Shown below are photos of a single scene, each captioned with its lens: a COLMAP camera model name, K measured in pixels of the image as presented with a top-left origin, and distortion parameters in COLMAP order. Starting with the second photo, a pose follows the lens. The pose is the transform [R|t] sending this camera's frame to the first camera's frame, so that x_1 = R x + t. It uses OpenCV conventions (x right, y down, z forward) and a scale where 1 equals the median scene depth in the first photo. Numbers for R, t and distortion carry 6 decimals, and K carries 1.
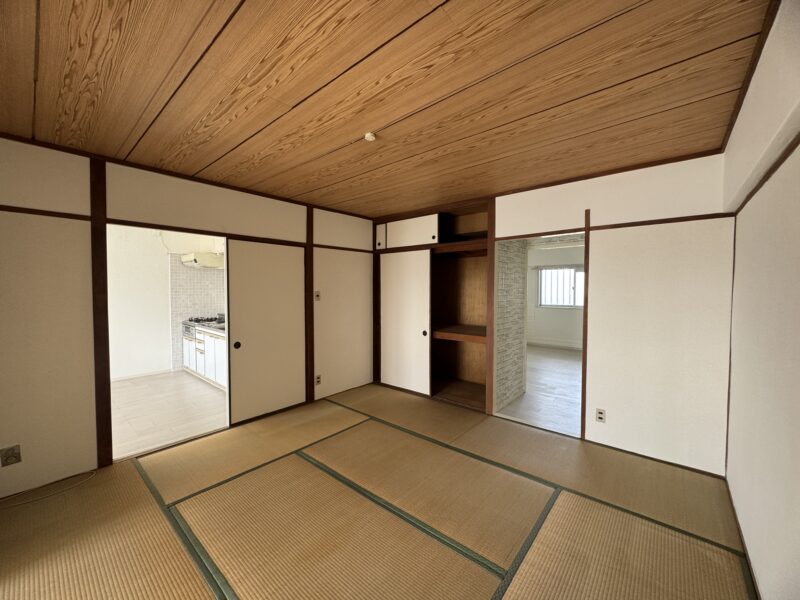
lens RADIAL K [[318.2, 0, 400.0], [0, 318.2, 300.0], [0, 0, 1]] dist [-0.000353, -0.000041]
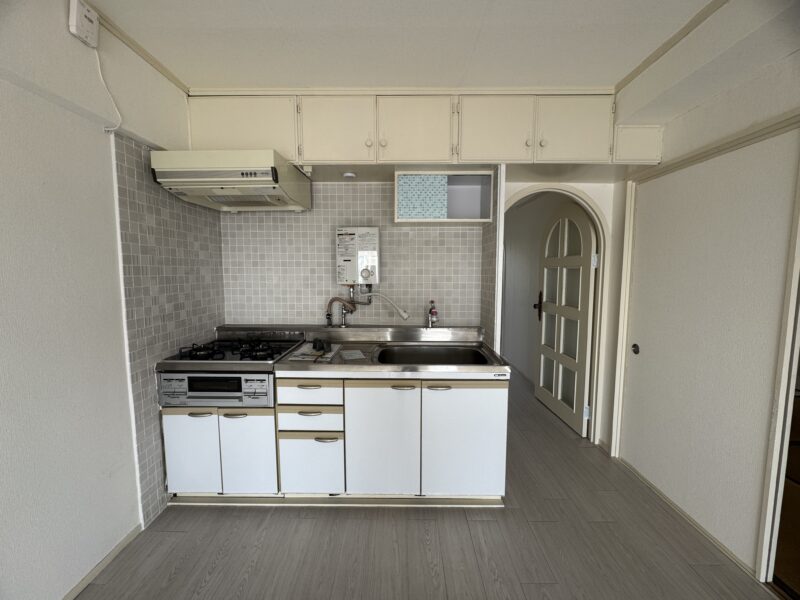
lens RADIAL K [[318.2, 0, 400.0], [0, 318.2, 300.0], [0, 0, 1]] dist [-0.000353, -0.000041]
pose [[0.766280, -0.061527, 0.639554, -0.709019], [0.023442, 0.997419, 0.067867, -0.012449], [-0.642078, -0.037013, 0.765745, 0.613176]]
